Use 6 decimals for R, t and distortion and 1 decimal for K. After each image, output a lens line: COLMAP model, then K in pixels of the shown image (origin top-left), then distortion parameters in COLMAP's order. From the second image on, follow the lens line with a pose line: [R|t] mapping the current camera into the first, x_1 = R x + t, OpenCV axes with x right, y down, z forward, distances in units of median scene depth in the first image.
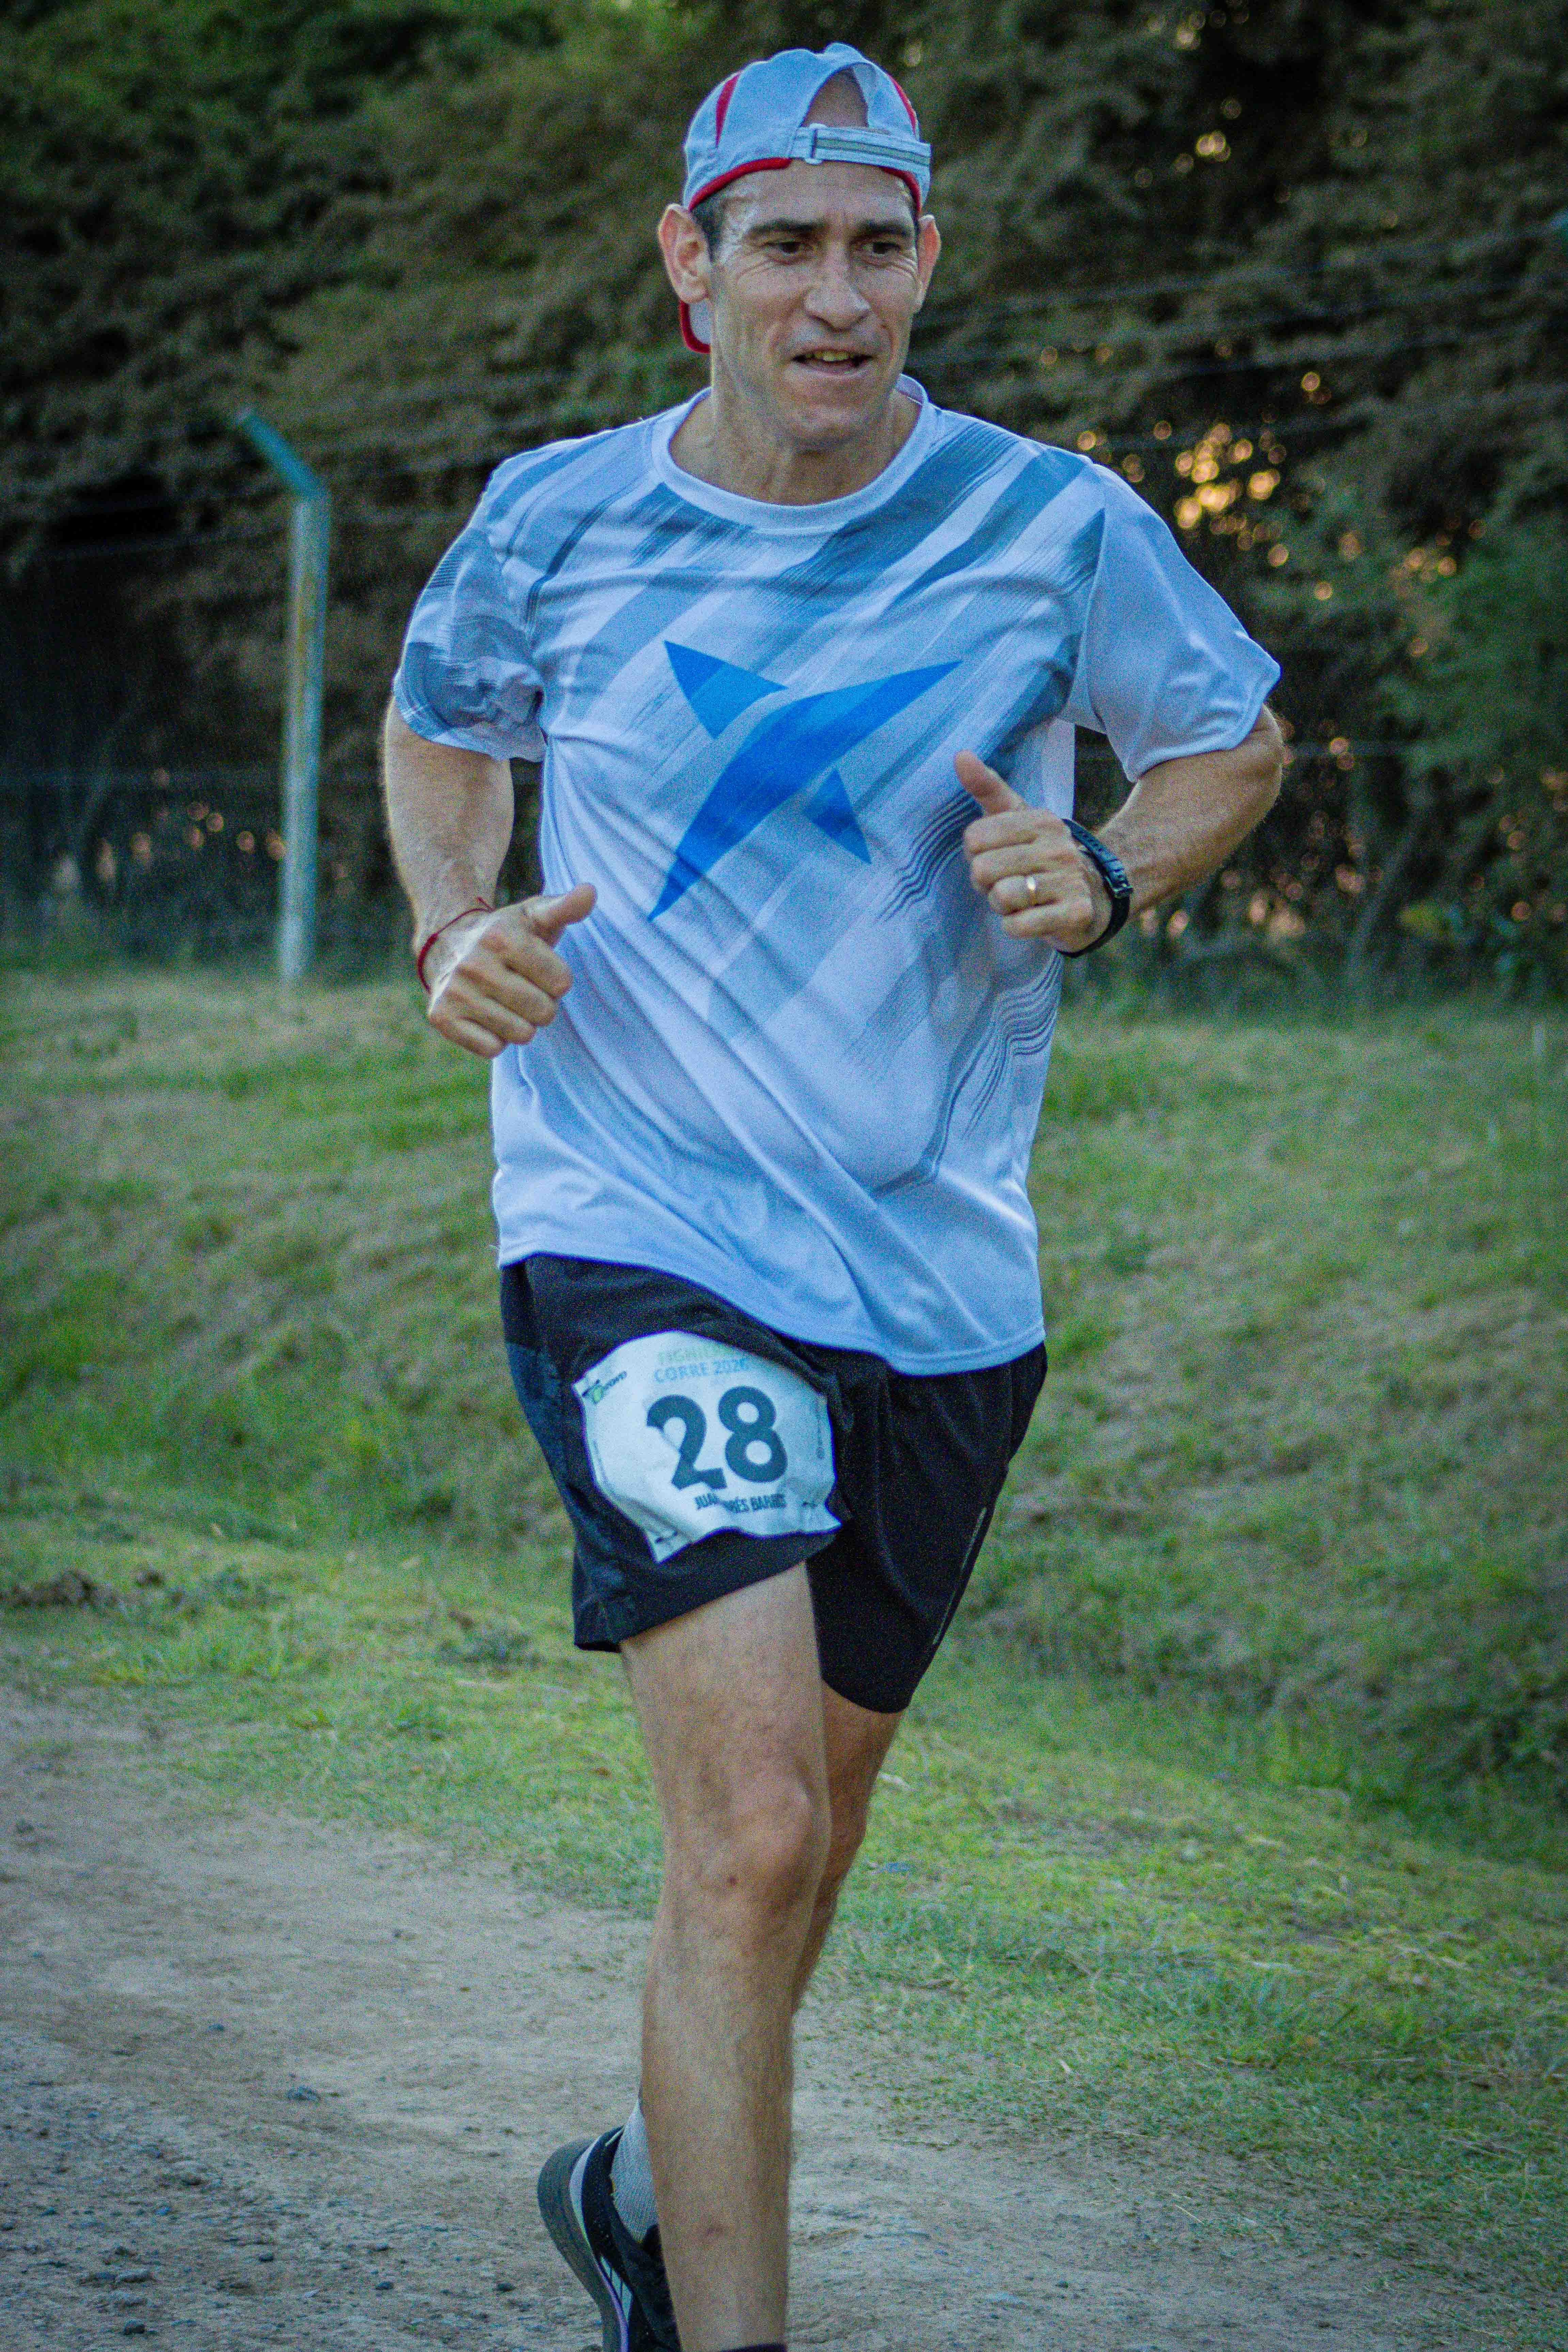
lens RADIAL K [[8757.5, 0, 784.0], [0, 8757.5, 1176.0], [0, 0, 1]] dist [0.263647, -4.525833]
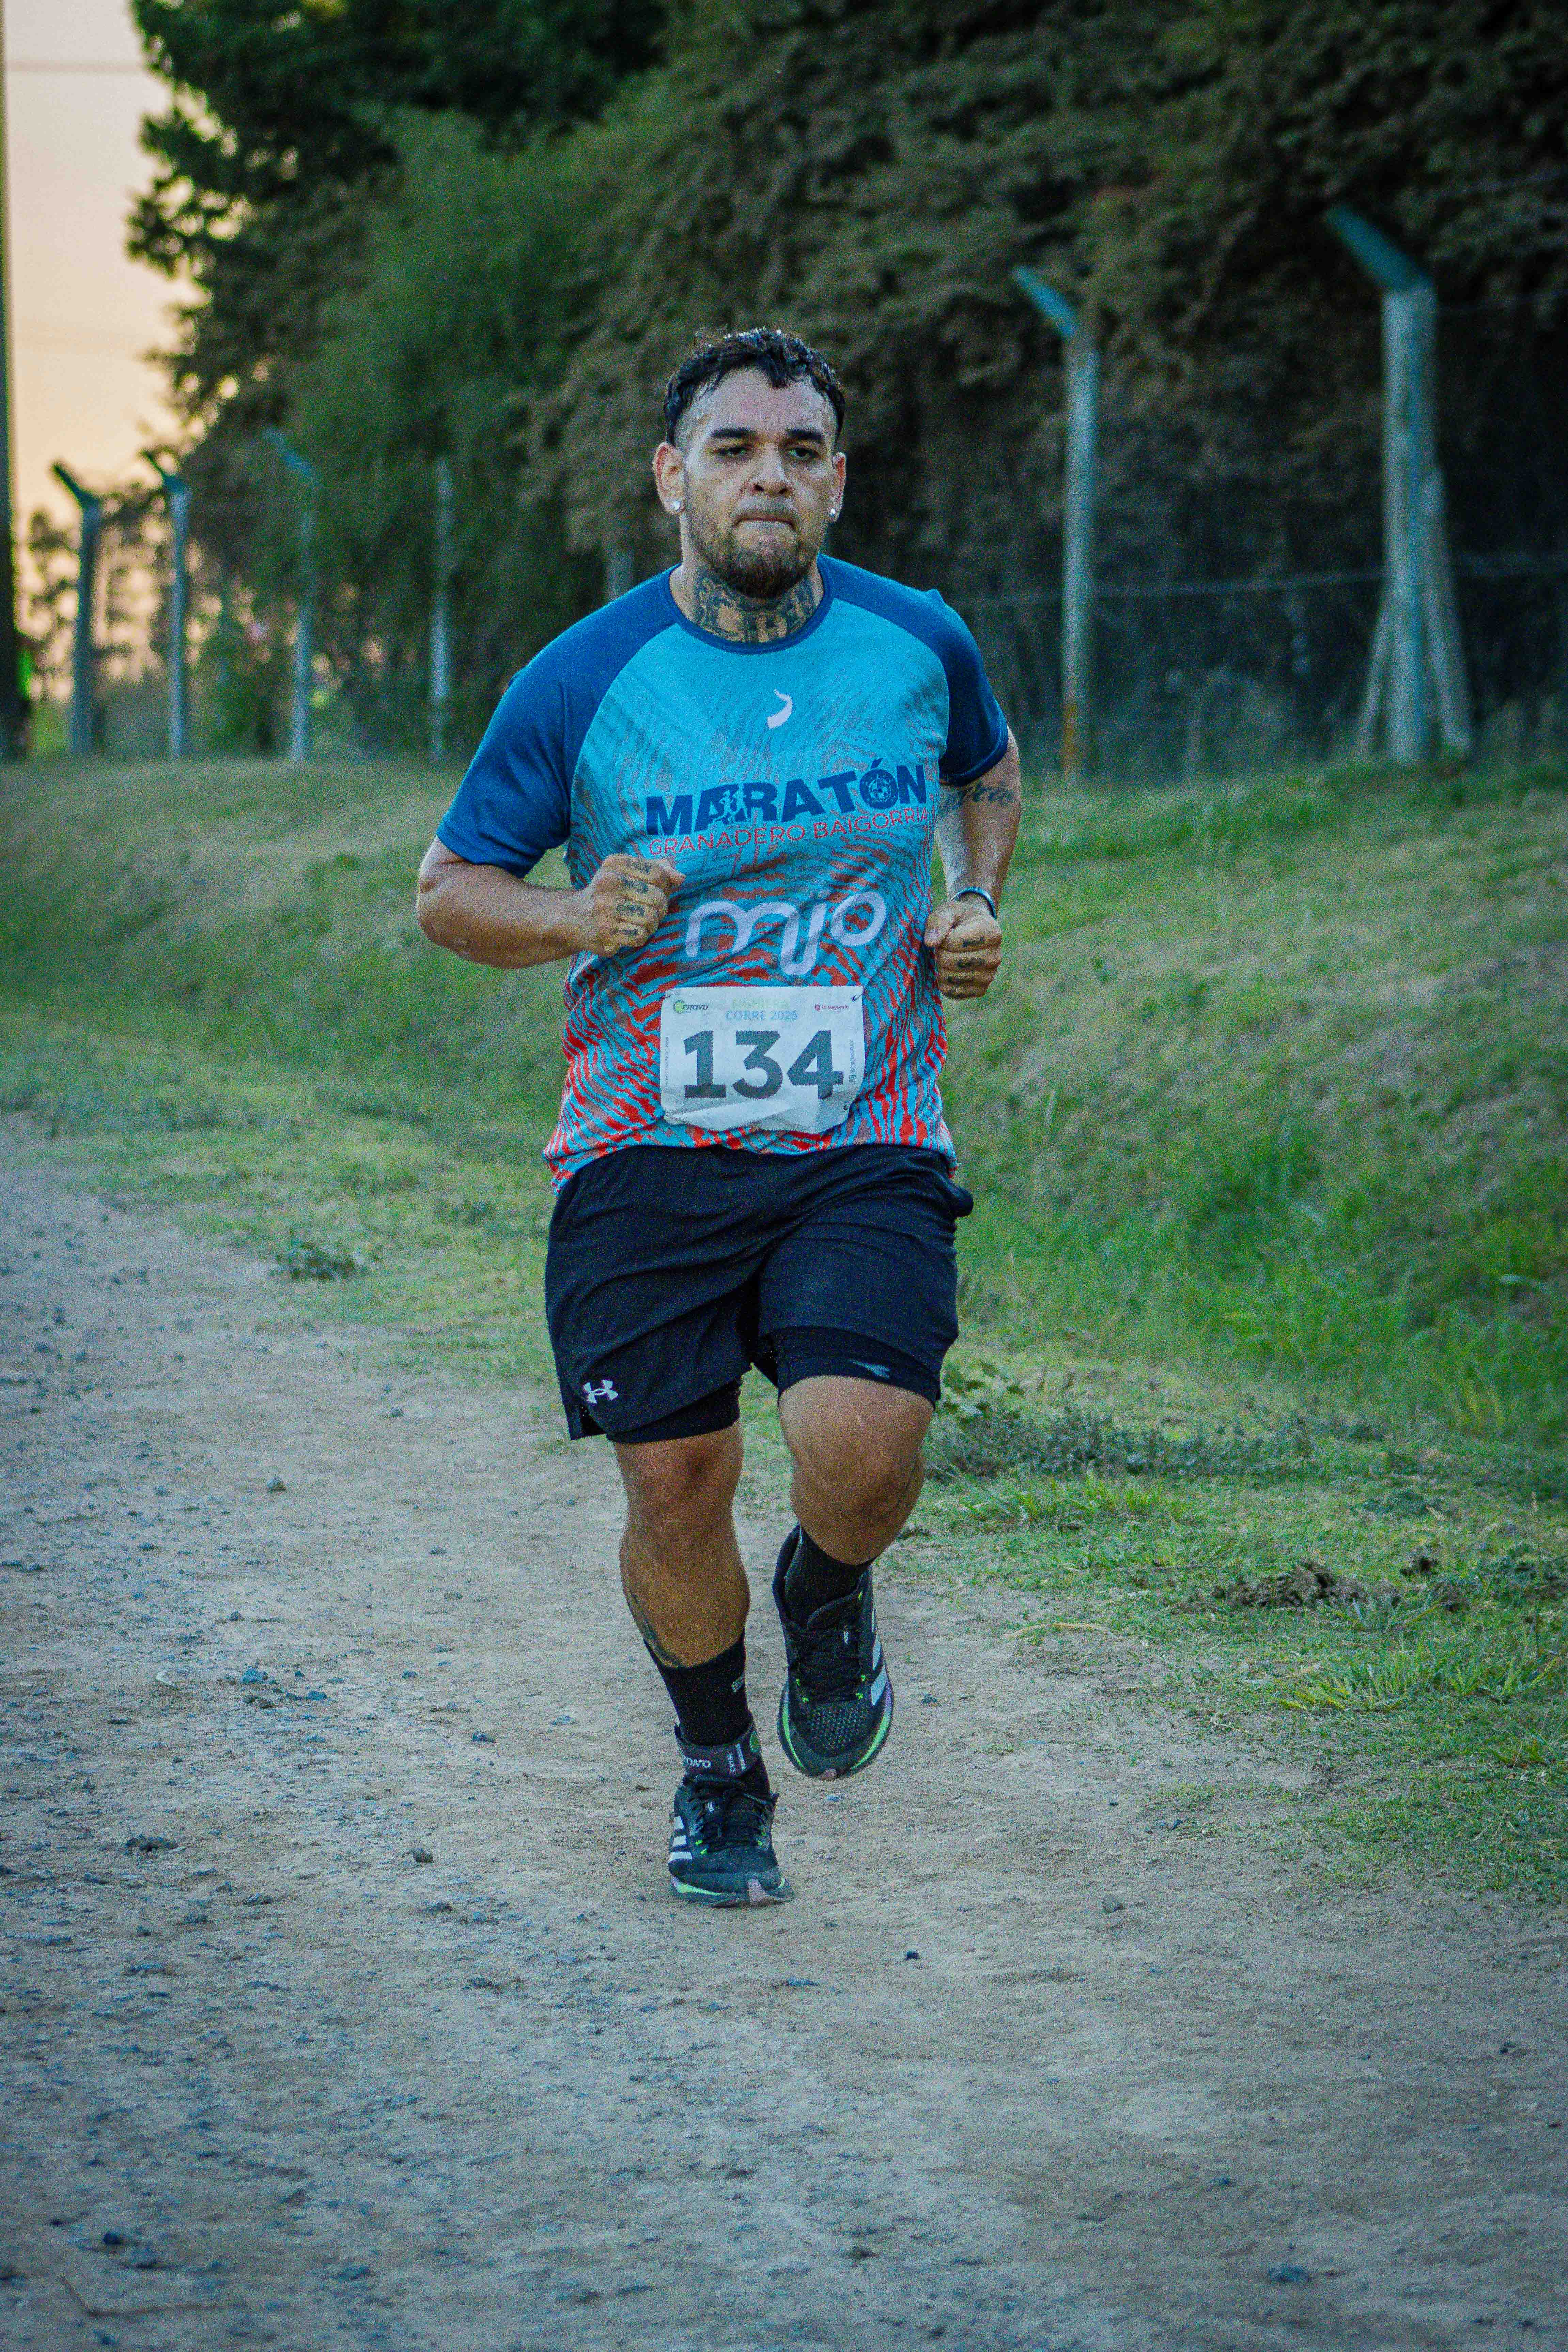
lens RADIAL K [[10255.9, 0, 821.5], [0, 10255.9, 1251.0], [0, 0, 1]] dist [0.081282, -14.022318]
pose [[0.983351, -0.024378, -0.180075, 0.041032], [0.028708, 0.999357, 0.021482, -0.004851], [0.179435, -0.026294, 0.983418, 0.050082]]
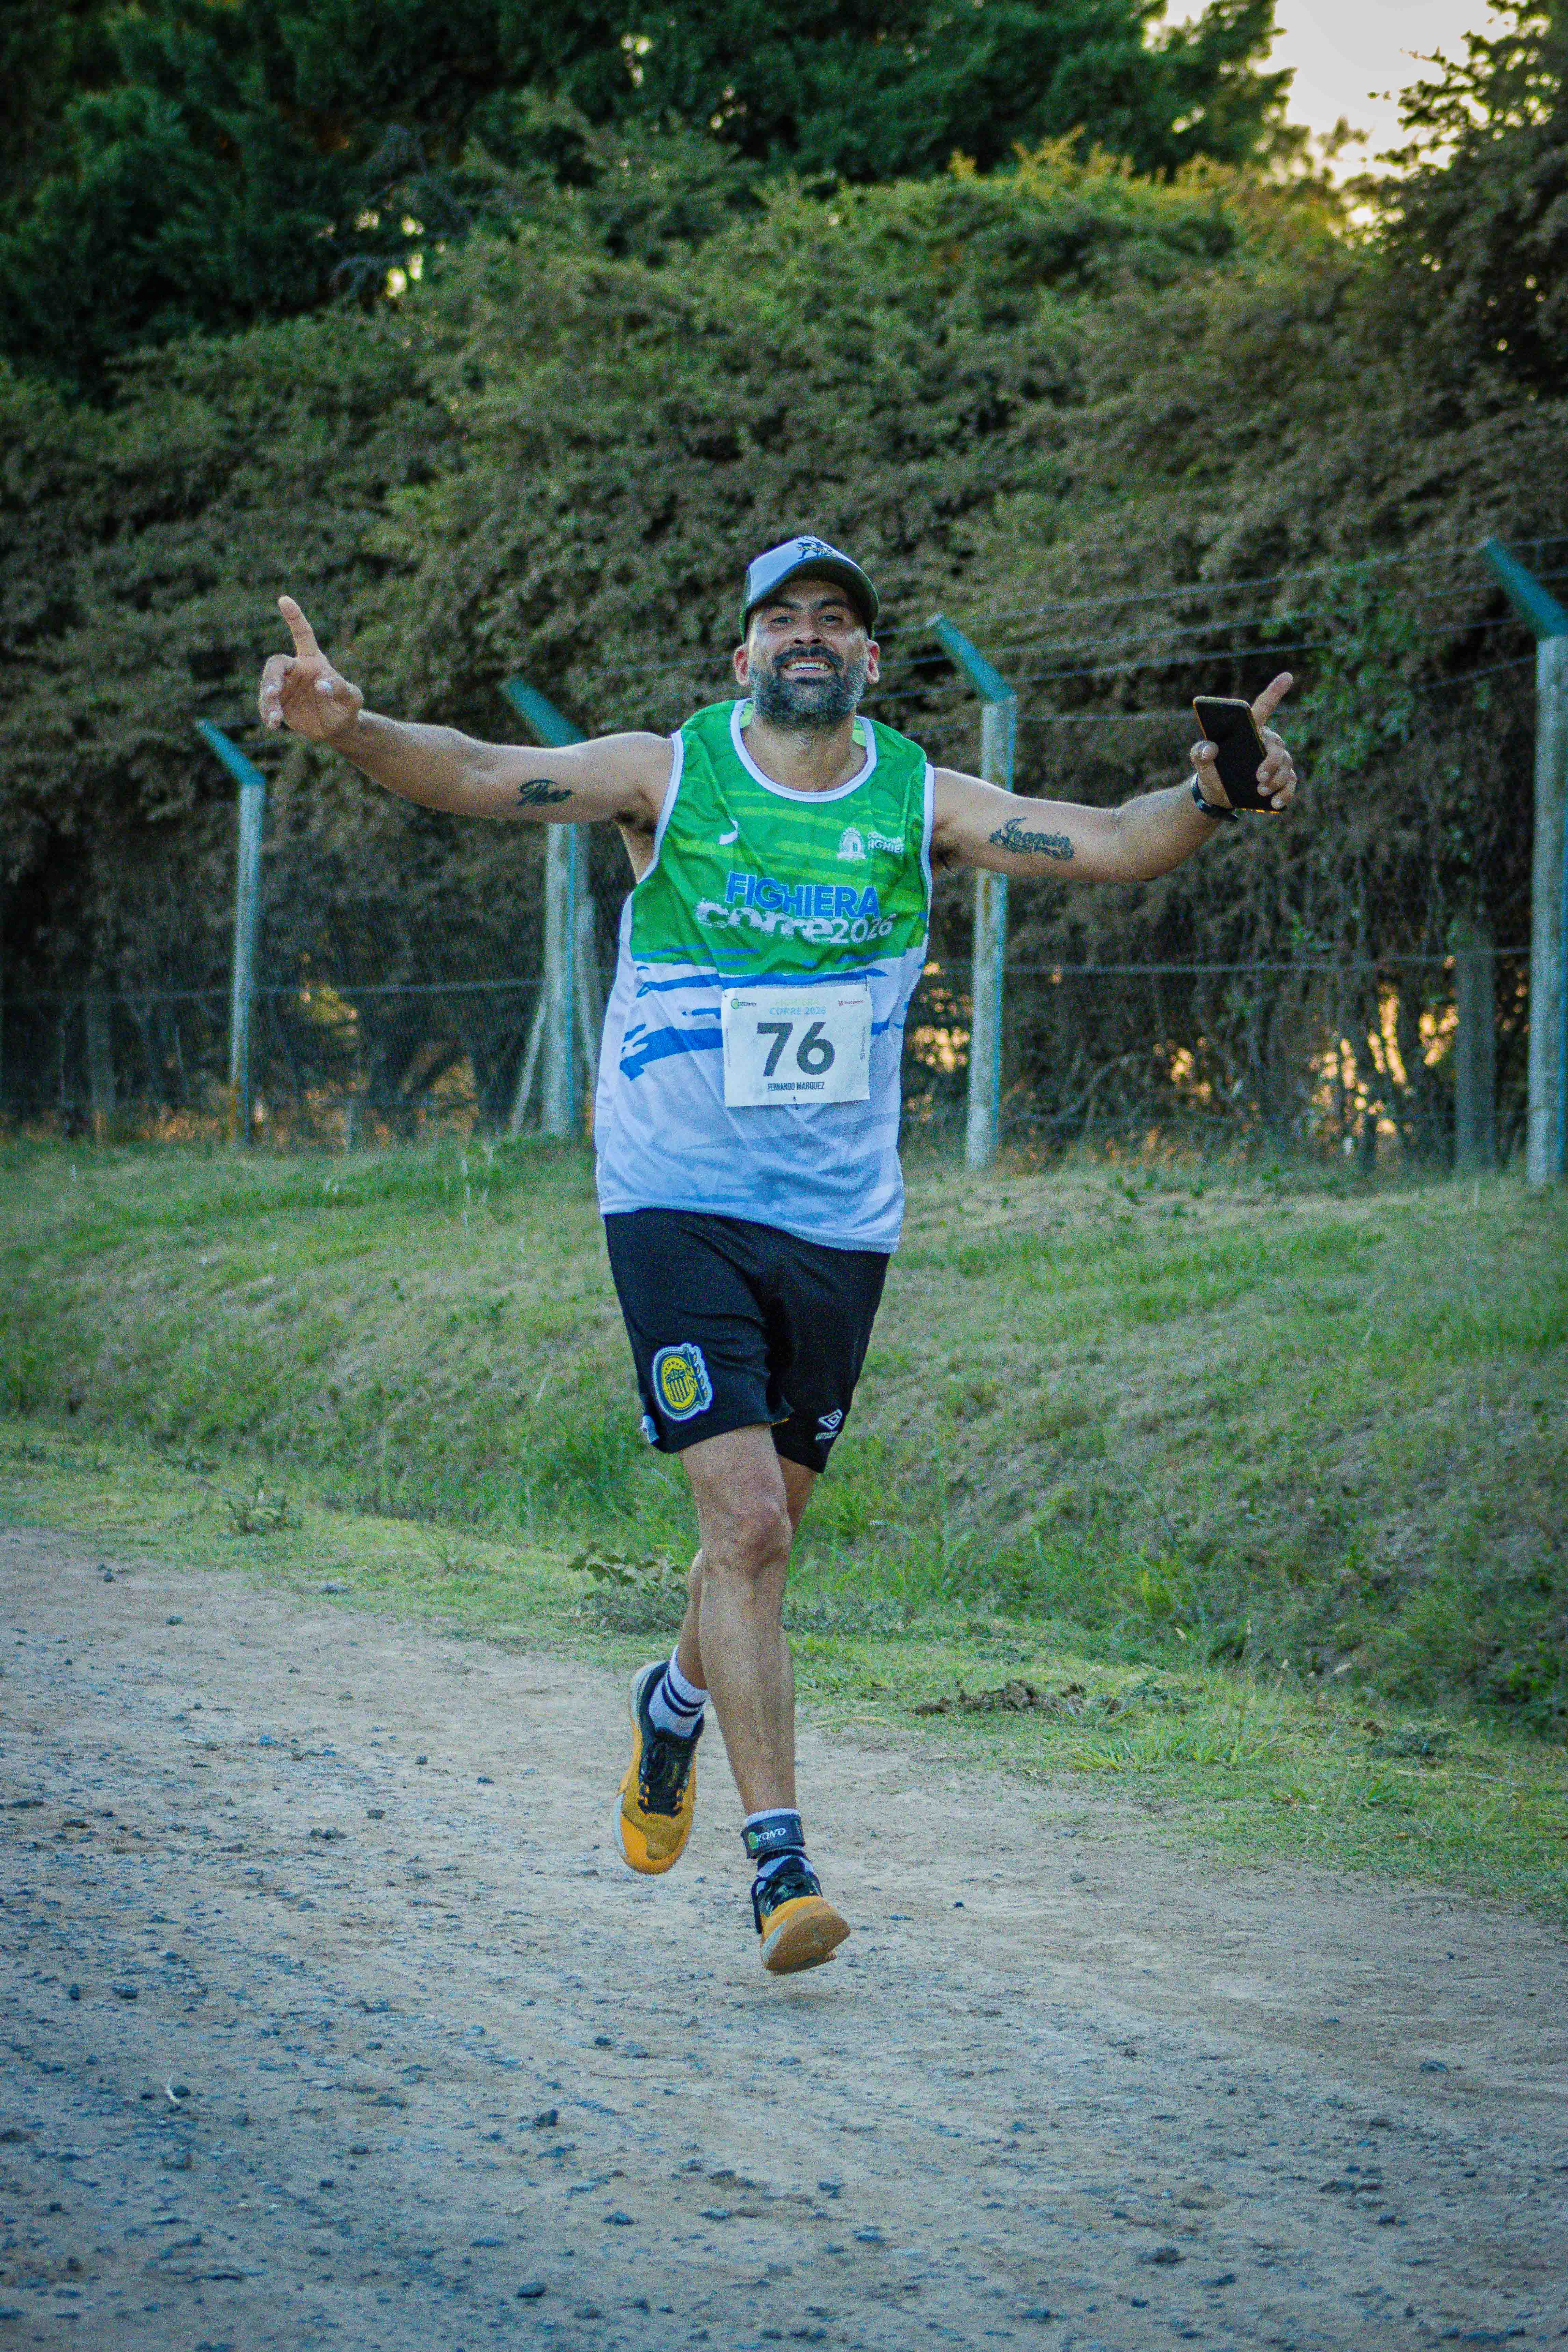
lens RADIAL K [[9140.9, 0, 784.0], [0, 9140.9, 1176.0], [0, 0, 1]] dist [0.098036, -7.391629]
pose [[0.998647, -0.001938, -0.051972, -0.044300], [0.000698, 0.999715, -0.023862, 0.008039], [0.052003, 0.023793, 0.998363, -0.132406]]
